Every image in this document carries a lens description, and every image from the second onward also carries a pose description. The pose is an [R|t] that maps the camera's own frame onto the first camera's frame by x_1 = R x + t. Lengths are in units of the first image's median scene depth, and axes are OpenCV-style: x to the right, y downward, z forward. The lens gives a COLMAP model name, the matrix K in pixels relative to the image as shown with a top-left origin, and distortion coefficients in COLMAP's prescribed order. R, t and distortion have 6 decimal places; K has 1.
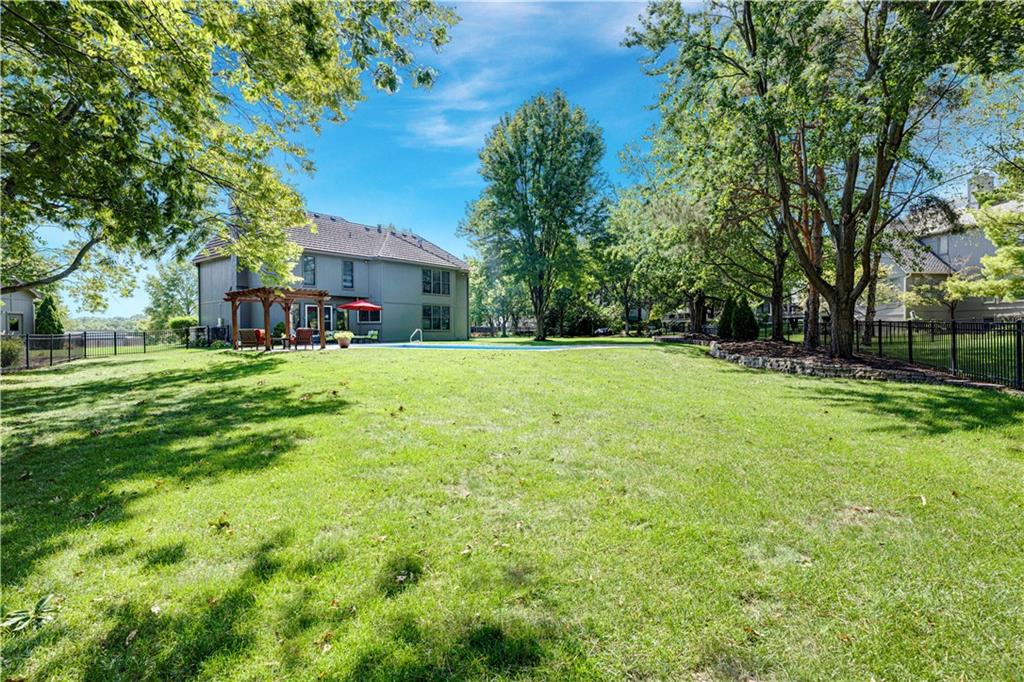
lens RADIAL K [[504.0, 0, 512.0], [0, 504.0, 341.0], [0, 0, 1]] dist [0.000581, -0.000057]
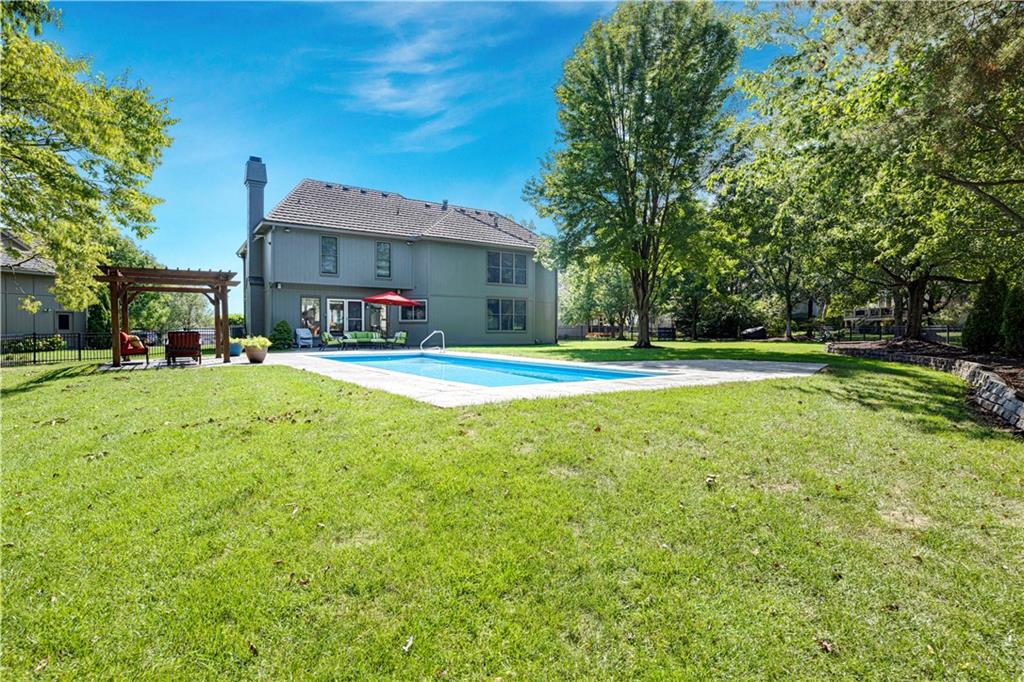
lens RADIAL K [[504.0, 0, 512.0], [0, 504.0, 341.0], [0, 0, 1]] dist [0.000581, -0.000057]
pose [[0.956530, 0.012180, -0.291379, 0.088230], [-0.011032, 0.999924, 0.005581, -0.011338], [0.291424, -0.002124, 0.956591, 0.284165]]
